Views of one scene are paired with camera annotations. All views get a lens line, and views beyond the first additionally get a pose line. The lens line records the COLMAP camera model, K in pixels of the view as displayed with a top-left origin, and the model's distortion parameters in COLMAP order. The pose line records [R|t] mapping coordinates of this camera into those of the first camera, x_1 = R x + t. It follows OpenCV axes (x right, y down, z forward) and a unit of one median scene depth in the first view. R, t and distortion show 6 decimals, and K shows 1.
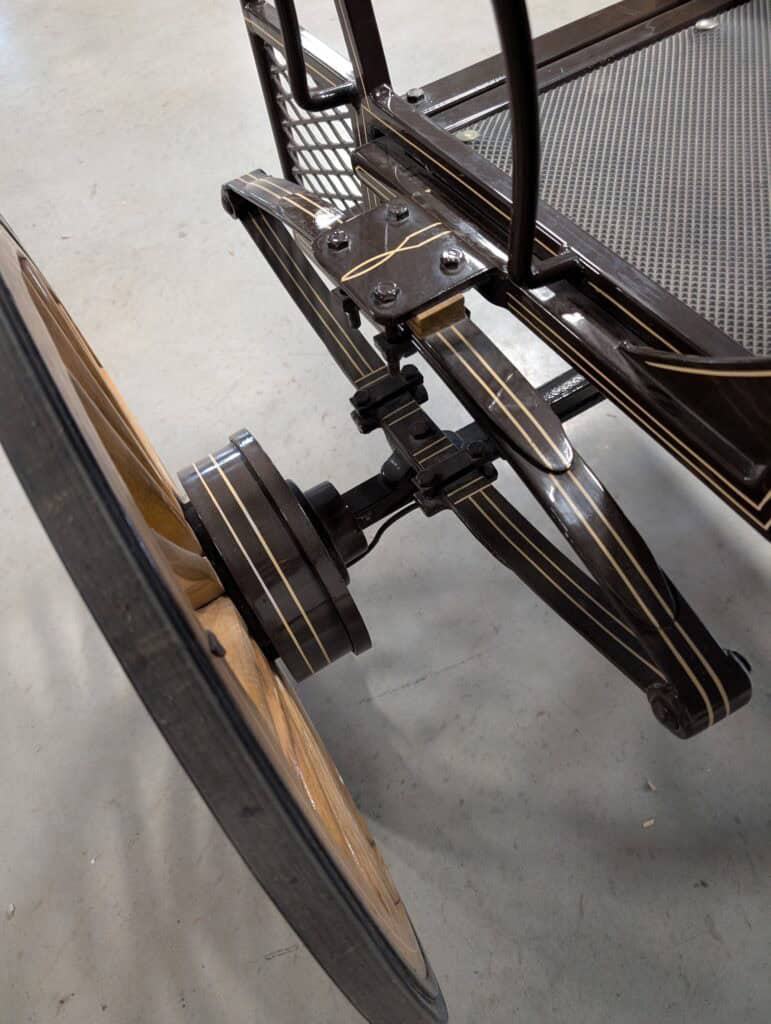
lens RADIAL K [[733.5, 0, 384.4], [0, 733.5, 508.9], [0, 0, 1]] dist [0.019415, -0.021412]
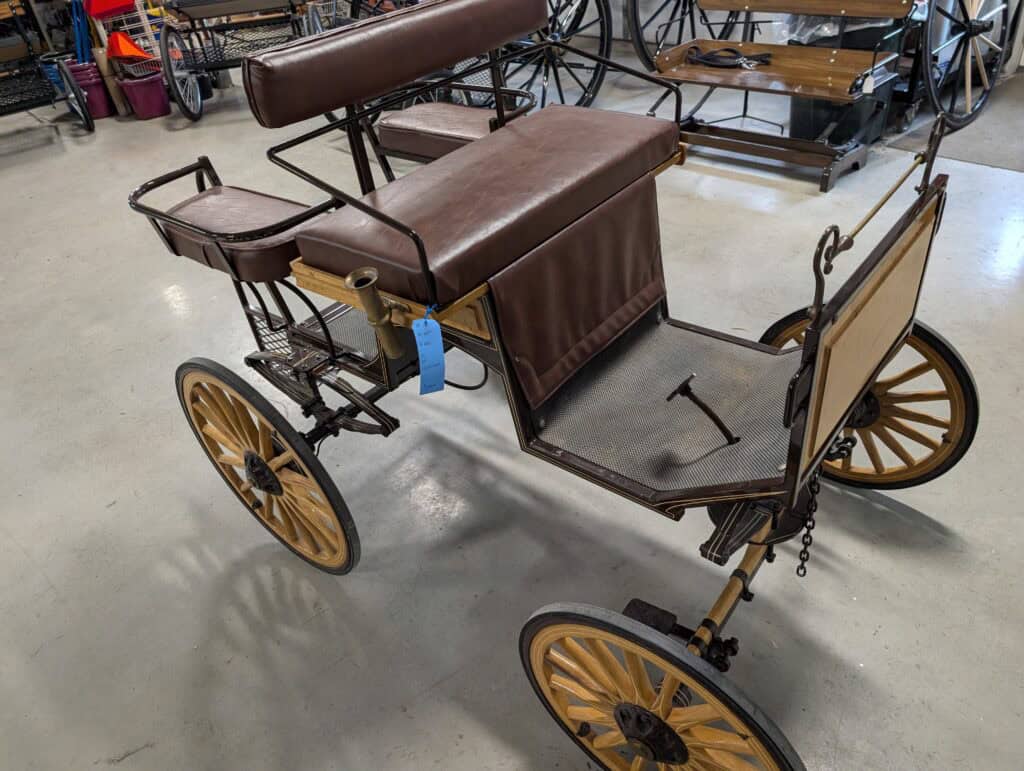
lens RADIAL K [[733.5, 0, 519.2], [0, 733.5, 395.5], [0, 0, 1]] dist [0.019415, -0.021412]
pose [[0.938795, -0.199721, 0.280671, -0.039820], [0.285295, 0.907412, -0.308561, 1.069132], [-0.193058, 0.369749, 0.908853, -2.136846]]
